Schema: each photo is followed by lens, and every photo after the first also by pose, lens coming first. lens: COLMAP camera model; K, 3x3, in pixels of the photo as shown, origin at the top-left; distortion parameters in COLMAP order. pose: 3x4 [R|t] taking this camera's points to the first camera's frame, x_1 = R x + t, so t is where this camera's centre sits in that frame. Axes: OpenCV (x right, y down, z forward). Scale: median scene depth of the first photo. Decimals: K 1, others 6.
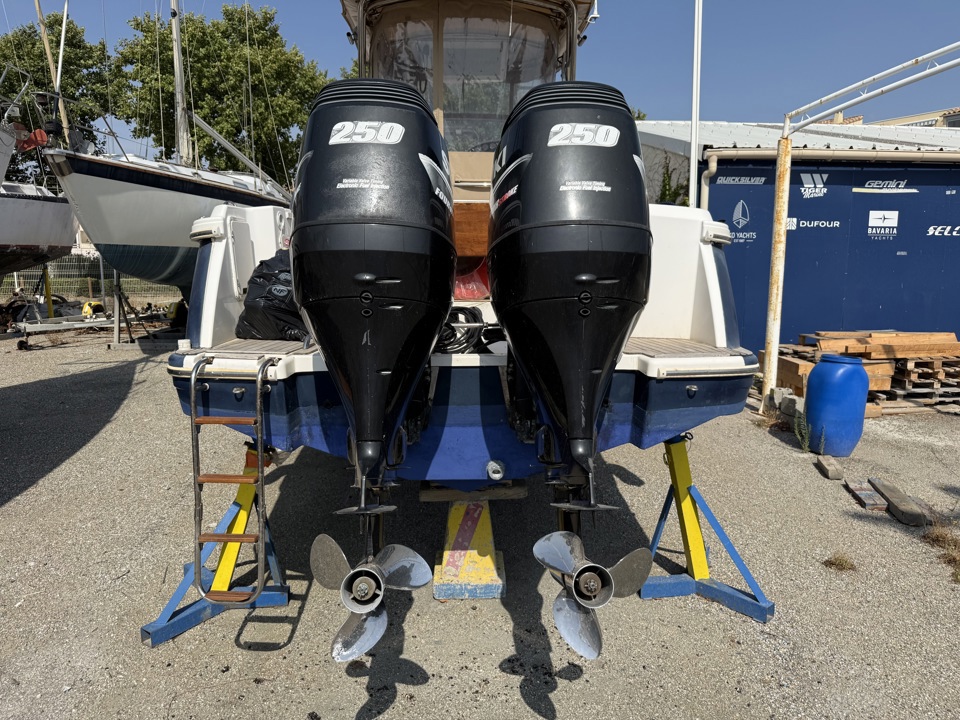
lens RADIAL K [[680.0, 0, 487.0], [0, 680.0, 359.4], [0, 0, 1]] dist [0.012506, -0.029092]
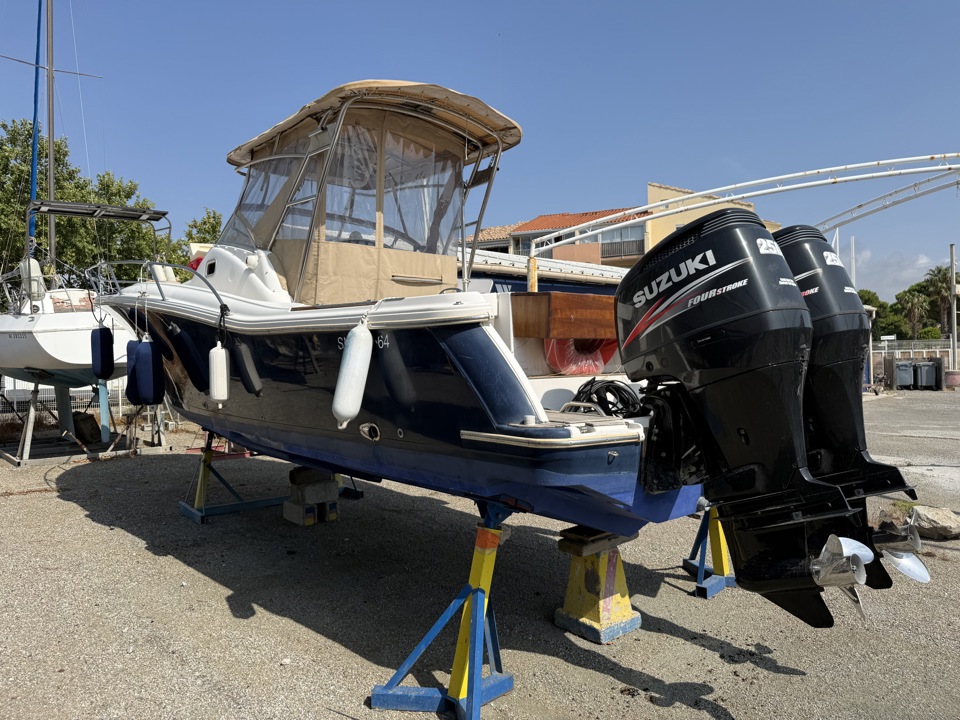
lens RADIAL K [[680.0, 0, 476.2], [0, 680.0, 364.6], [0, 0, 1]] dist [0.012506, -0.029092]
pose [[0.780860, -0.022565, 0.624298, -0.367655], [0.103919, 0.990115, -0.094194, -0.011164], [-0.616002, 0.138428, 0.775487, 0.069702]]
